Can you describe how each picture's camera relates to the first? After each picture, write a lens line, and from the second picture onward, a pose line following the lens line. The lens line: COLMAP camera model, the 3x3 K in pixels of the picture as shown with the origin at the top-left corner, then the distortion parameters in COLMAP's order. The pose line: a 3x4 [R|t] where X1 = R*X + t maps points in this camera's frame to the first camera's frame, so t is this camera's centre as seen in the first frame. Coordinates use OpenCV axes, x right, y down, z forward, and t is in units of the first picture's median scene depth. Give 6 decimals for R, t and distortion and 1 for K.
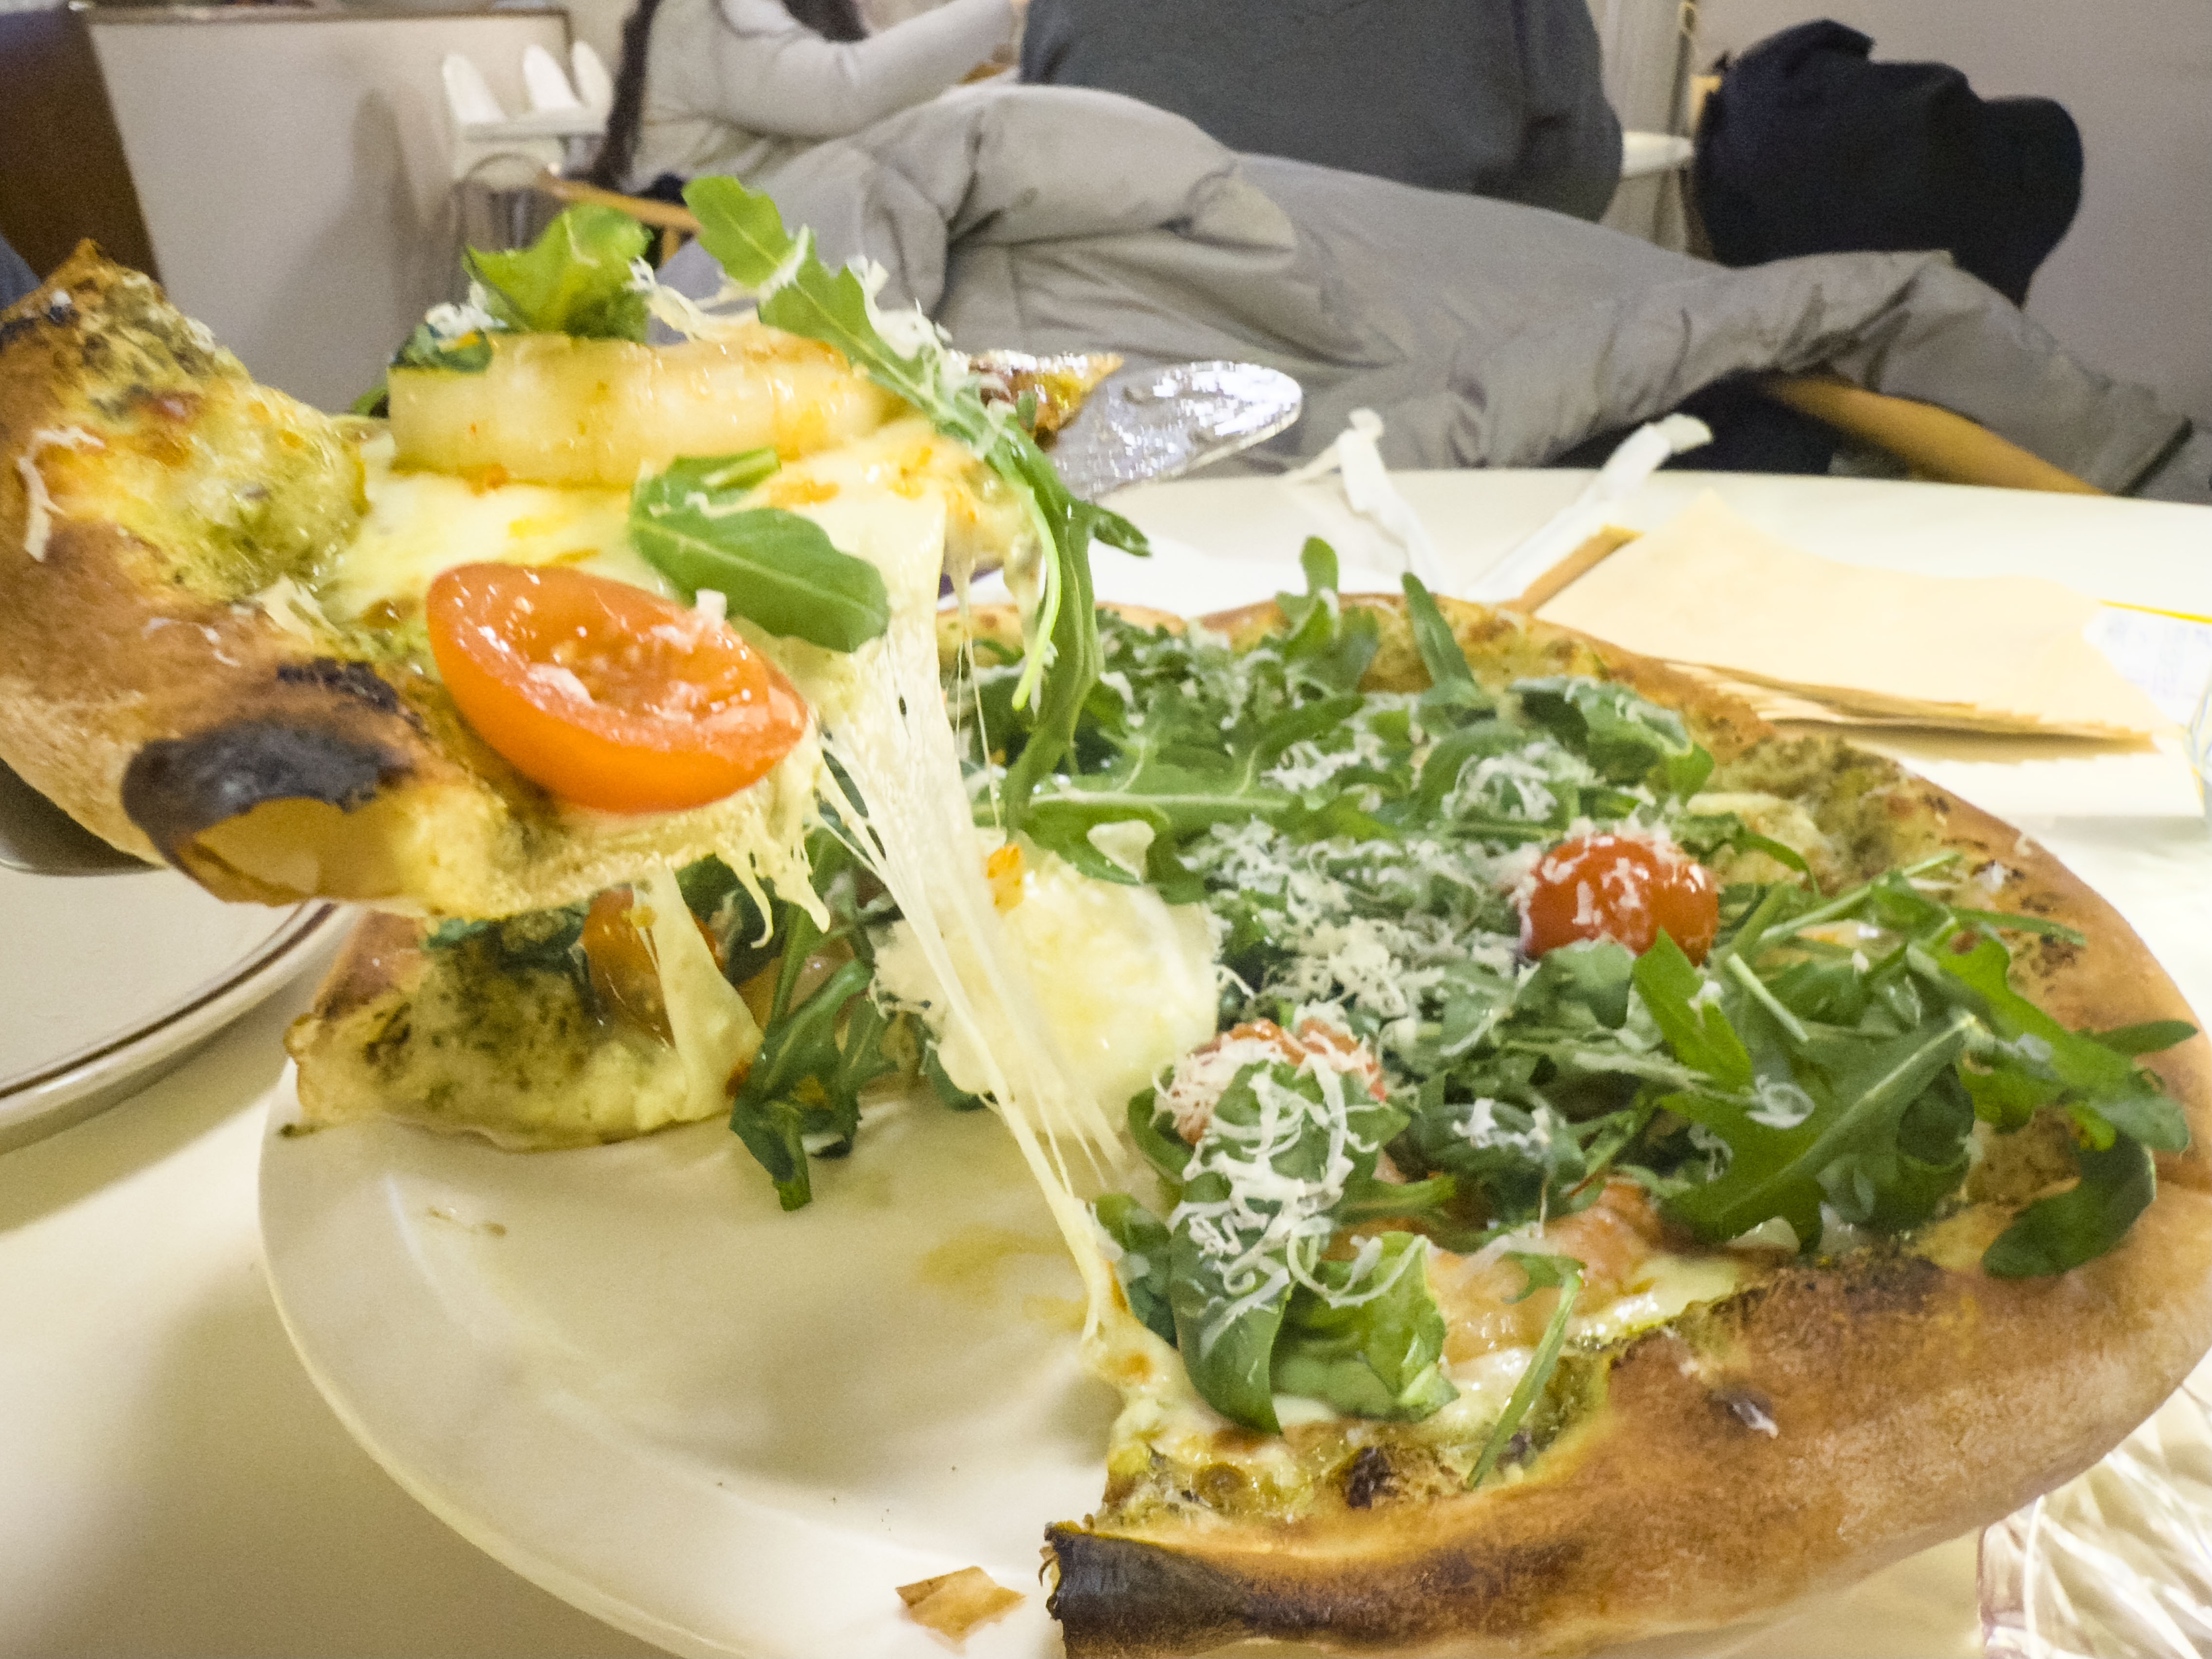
lens RADIAL K [[1321.3, 0, 1106.0], [0, 1321.3, 829.5], [0, 0, 1]] dist [-0.003721, 0.000433]
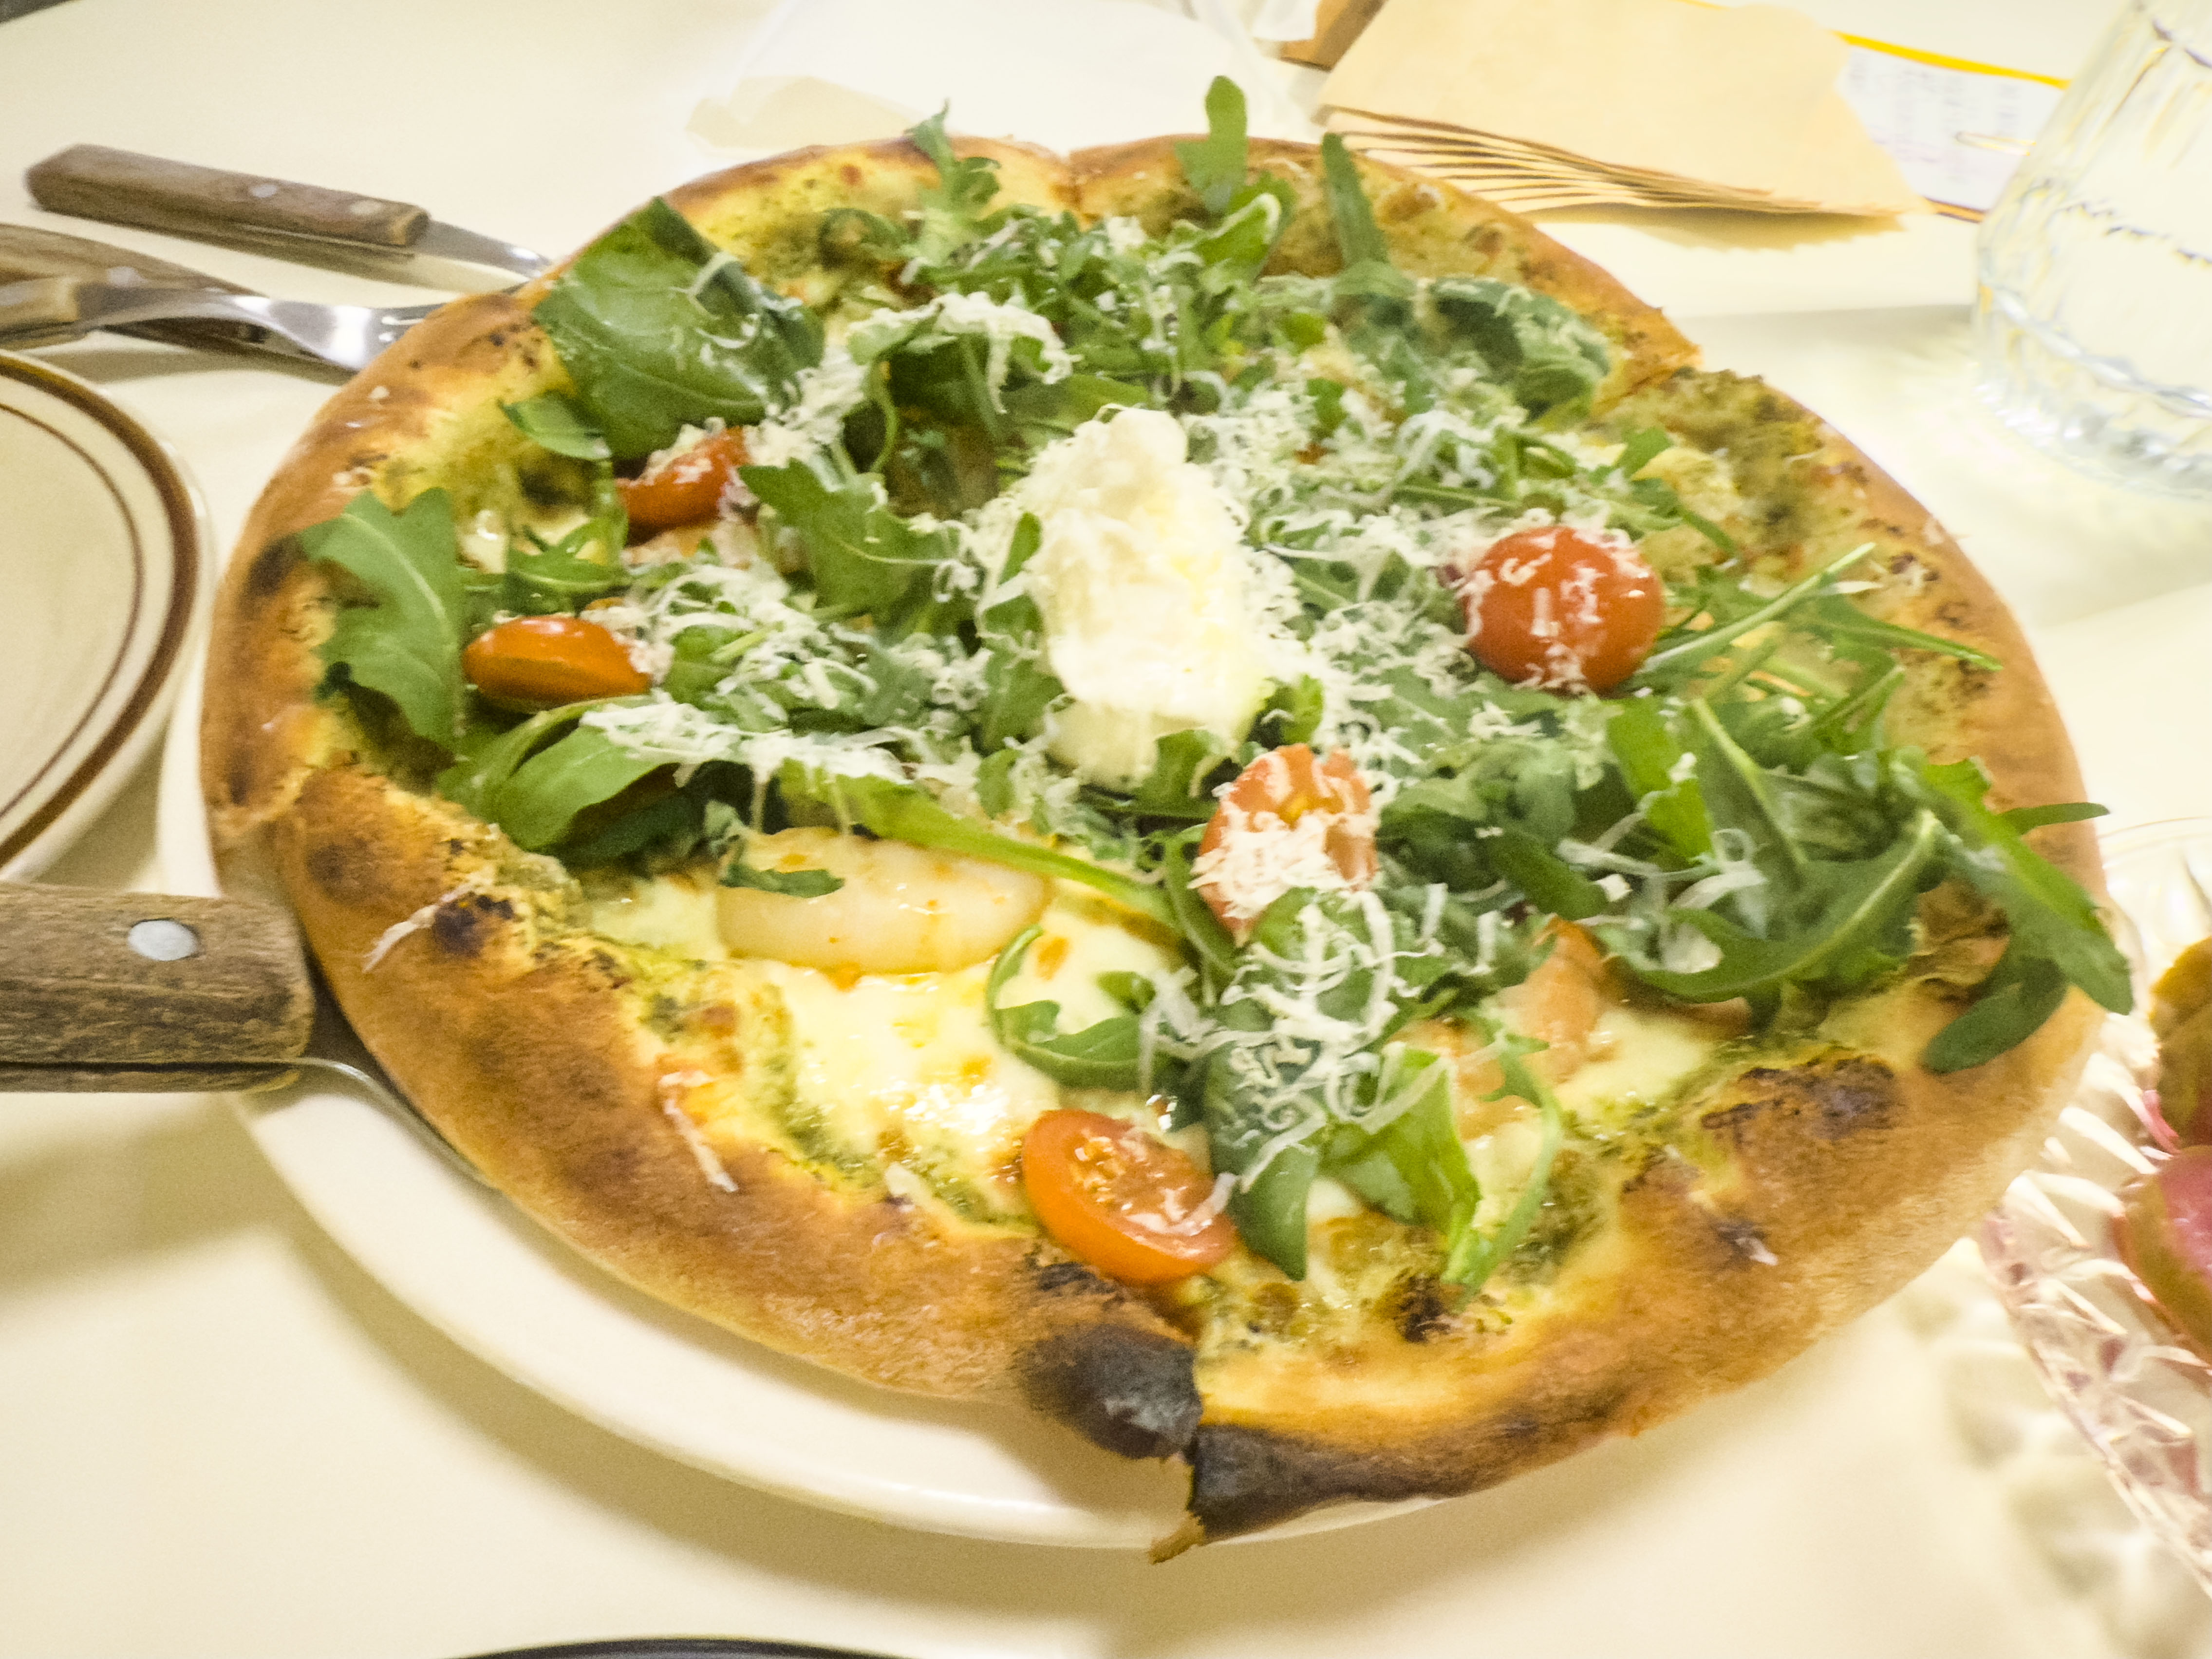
lens RADIAL K [[1321.3, 0, 1106.0], [0, 1321.3, 829.5], [0, 0, 1]] dist [-0.003721, 0.000433]
pose [[0.987218, -0.022618, 0.157762, -0.118039], [-0.037770, 0.928477, 0.369465, -0.147216], [-0.154835, -0.370701, 0.915755, 0.093288]]
